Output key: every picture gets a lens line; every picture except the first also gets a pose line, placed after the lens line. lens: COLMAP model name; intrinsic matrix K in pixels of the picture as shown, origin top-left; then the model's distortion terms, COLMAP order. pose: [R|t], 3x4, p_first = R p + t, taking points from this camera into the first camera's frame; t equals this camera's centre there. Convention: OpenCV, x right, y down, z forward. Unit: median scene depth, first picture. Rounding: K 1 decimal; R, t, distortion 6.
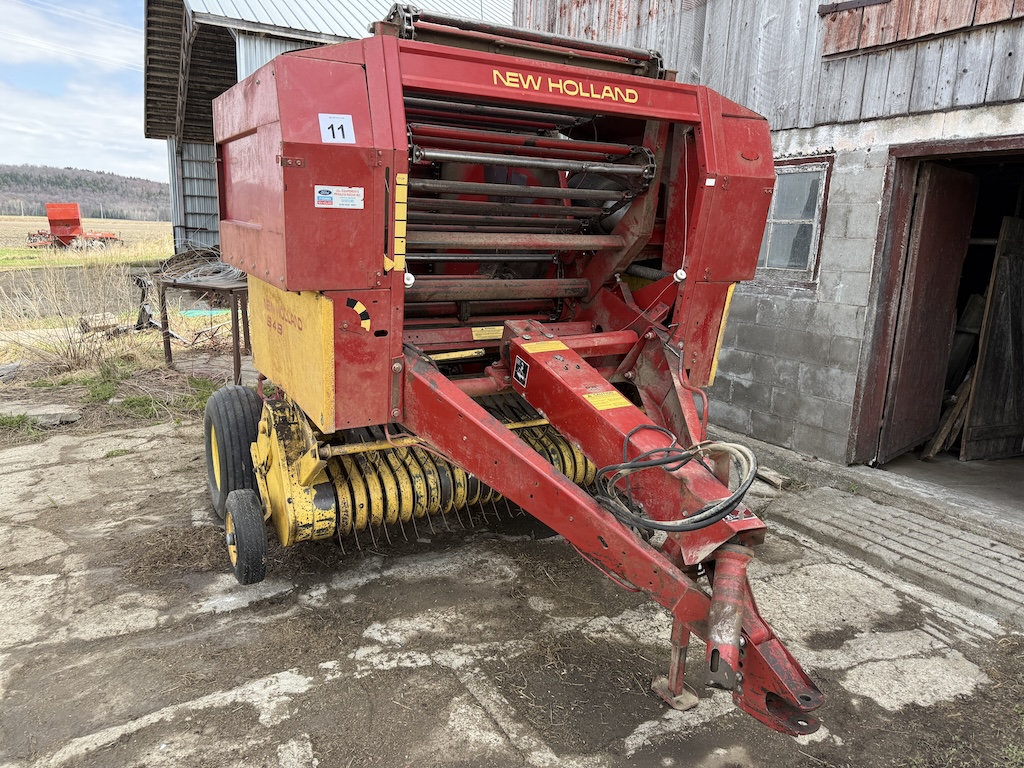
lens RADIAL K [[723.7, 0, 537.6], [0, 723.7, 360.1], [0, 0, 1]] dist [0.020085, -0.028207]
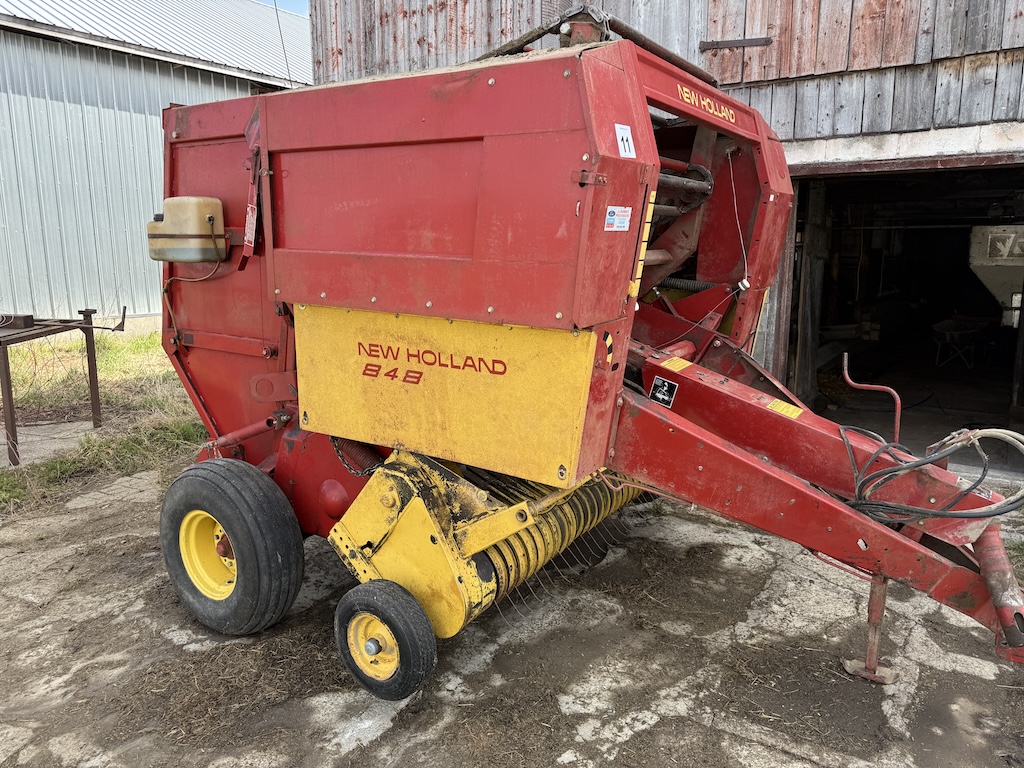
lens RADIAL K [[723.7, 0, 467.0], [0, 723.7, 347.8], [0, 0, 1]] dist [0.020085, -0.028207]
pose [[0.894763, -0.094029, 0.436528, -0.573855], [0.107841, 0.994144, -0.006903, -0.055269], [-0.433323, 0.053252, 0.899664, 0.199321]]
